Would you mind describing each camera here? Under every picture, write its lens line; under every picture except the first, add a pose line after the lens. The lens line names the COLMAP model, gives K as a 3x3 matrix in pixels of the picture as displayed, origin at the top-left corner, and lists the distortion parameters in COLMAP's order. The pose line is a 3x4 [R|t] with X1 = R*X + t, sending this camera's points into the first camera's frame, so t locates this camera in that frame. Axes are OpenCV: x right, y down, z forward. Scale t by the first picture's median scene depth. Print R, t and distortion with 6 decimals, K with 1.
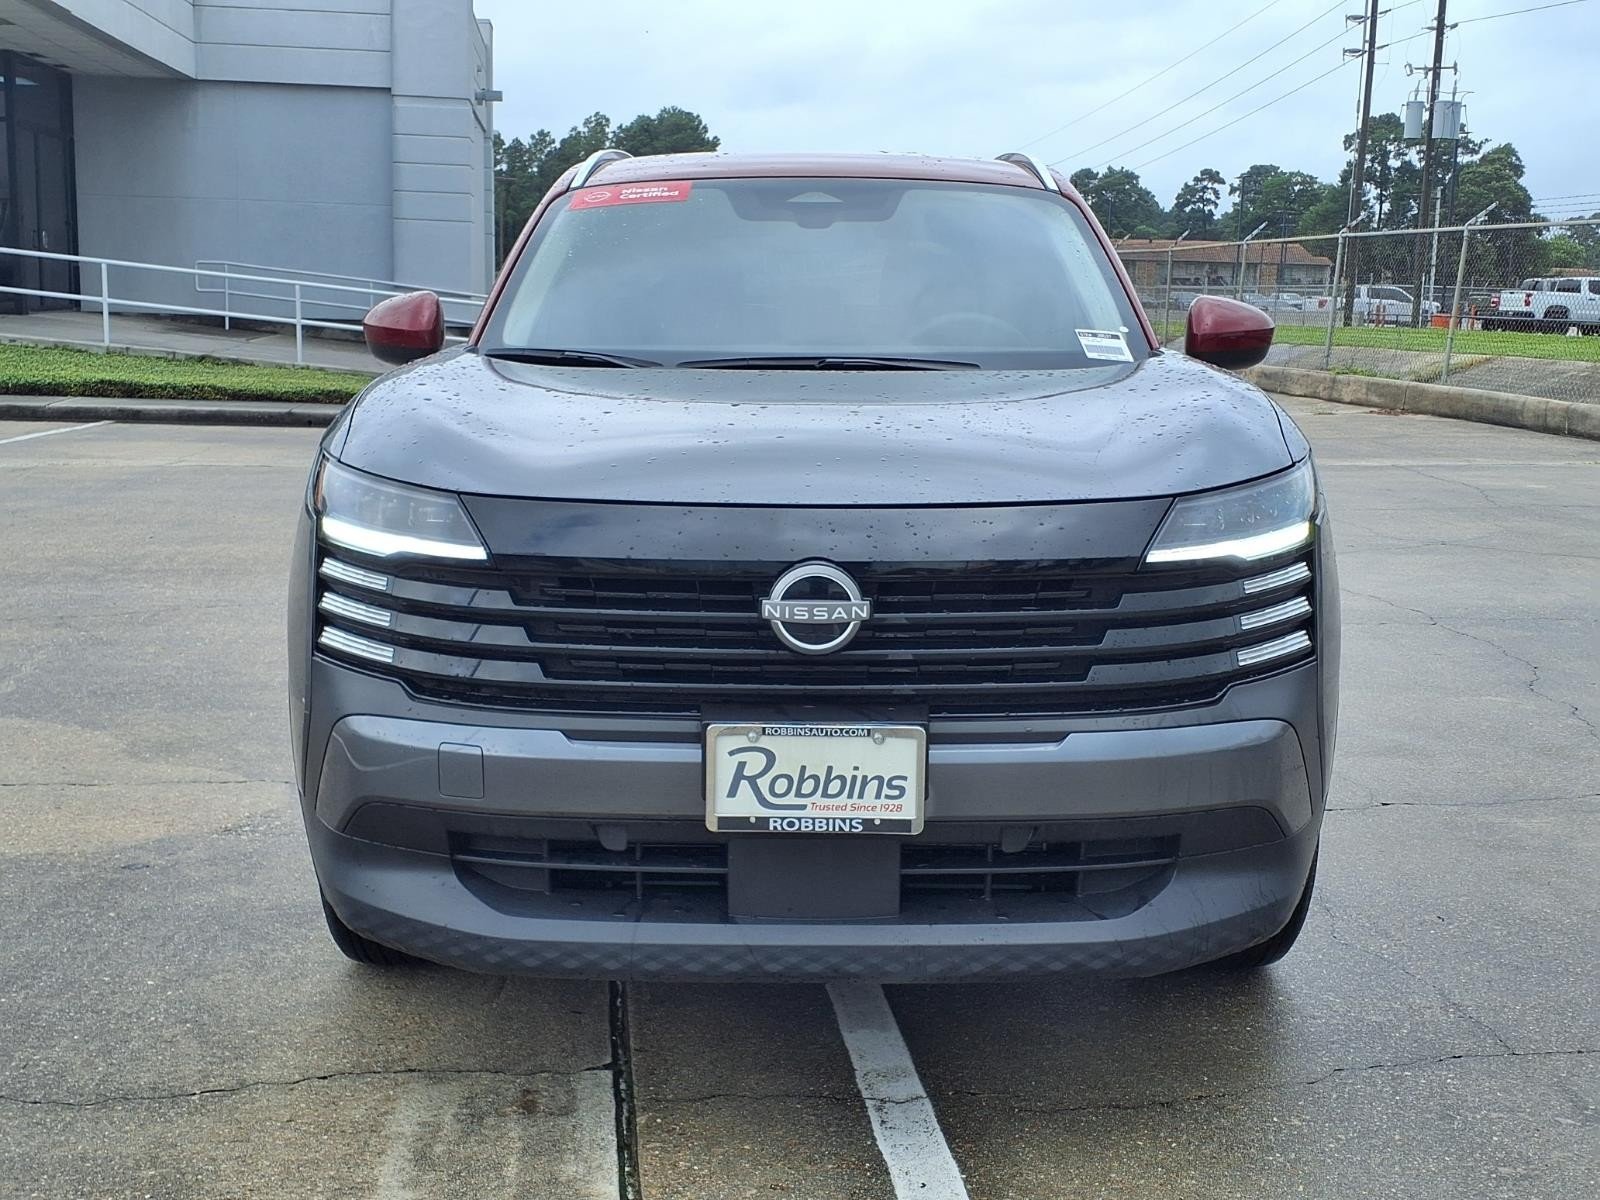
lens RADIAL K [[1876.2, 0, 824.0], [0, 1876.2, 583.7], [0, 0, 1]] dist [0.038447, 0.000000]
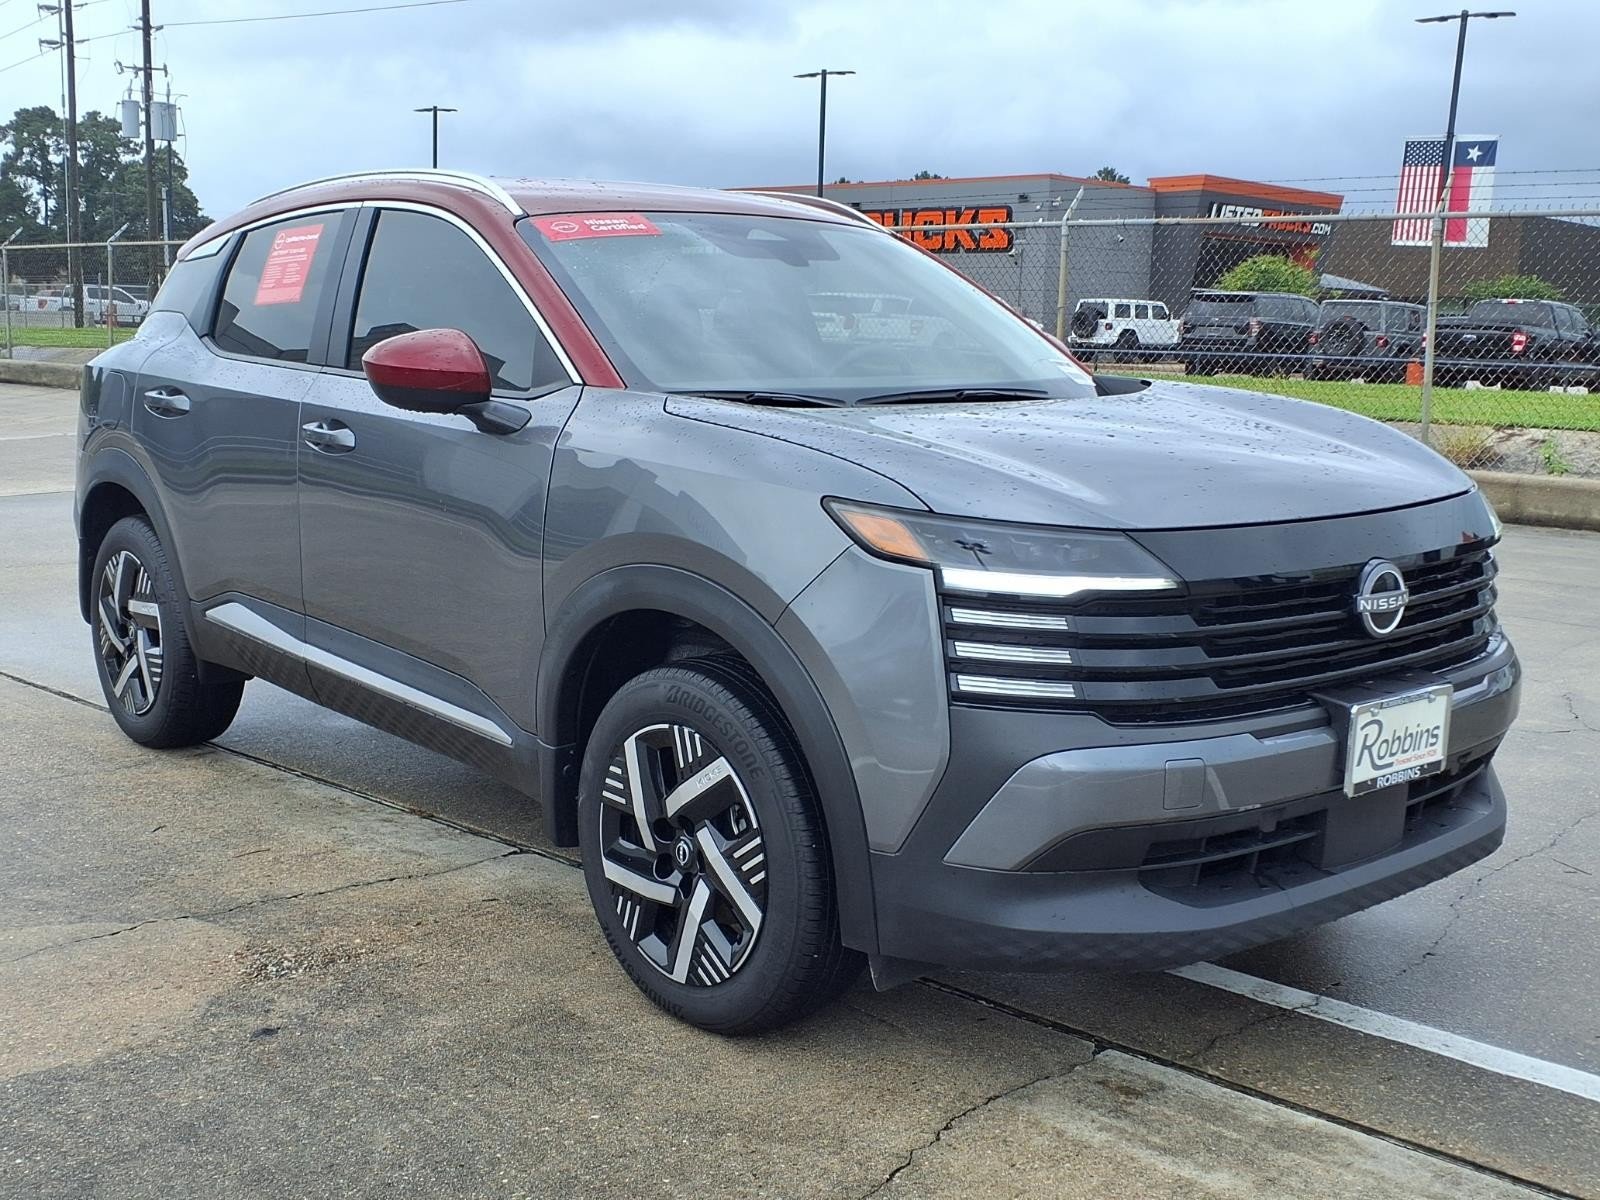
lens RADIAL K [[1876.2, 0, 787.2], [0, 1876.2, 596.0], [0, 0, 1]] dist [0.038447, 0.000000]
pose [[0.752986, -0.103132, 0.649905, -0.797069], [0.097561, 0.994224, 0.044736, -0.059707], [-0.650764, 0.029720, 0.758698, 0.241869]]
